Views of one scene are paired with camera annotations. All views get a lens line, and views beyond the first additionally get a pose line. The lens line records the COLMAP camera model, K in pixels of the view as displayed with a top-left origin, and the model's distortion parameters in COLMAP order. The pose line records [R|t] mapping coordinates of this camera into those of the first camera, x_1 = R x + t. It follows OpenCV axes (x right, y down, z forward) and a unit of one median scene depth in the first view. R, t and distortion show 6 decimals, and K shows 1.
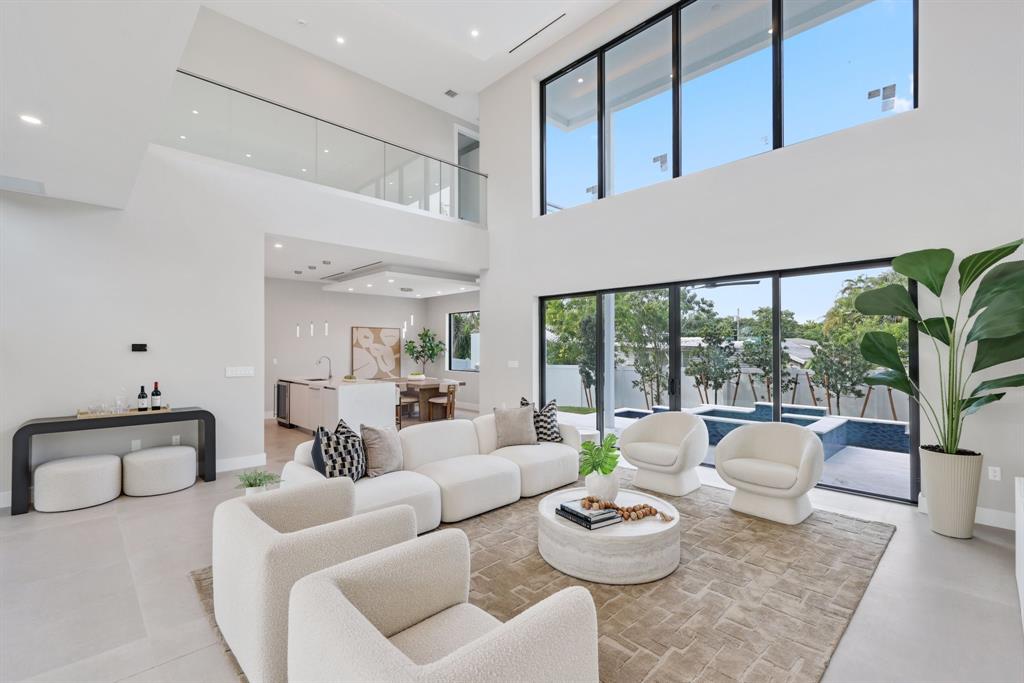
lens RADIAL K [[455.4, 0, 513.9], [0, 455.4, 342.5], [0, 0, 1]] dist [0.000317, 0.000147]
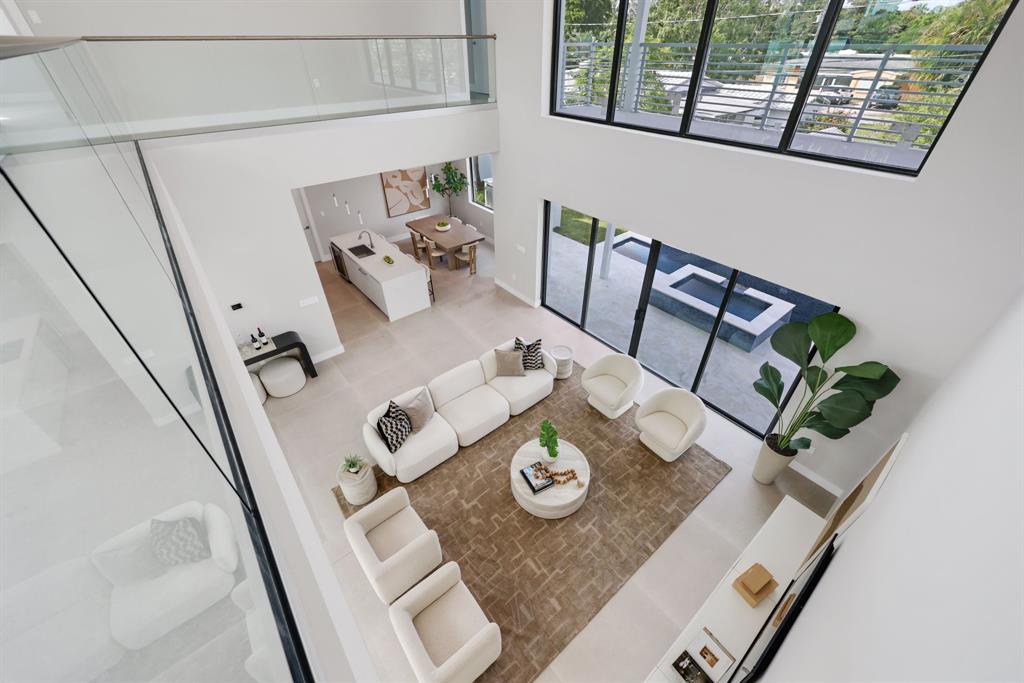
lens RADIAL K [[402.6, 0, 510.3], [0, 402.6, 341.8], [0, 0, 1]] dist [0.000185, -0.000010]
pose [[0.996090, 0.051524, -0.071761, 0.069393], [0.003592, 0.788014, 0.615647, -0.483517], [0.088269, -0.613498, 0.784748, 0.039996]]
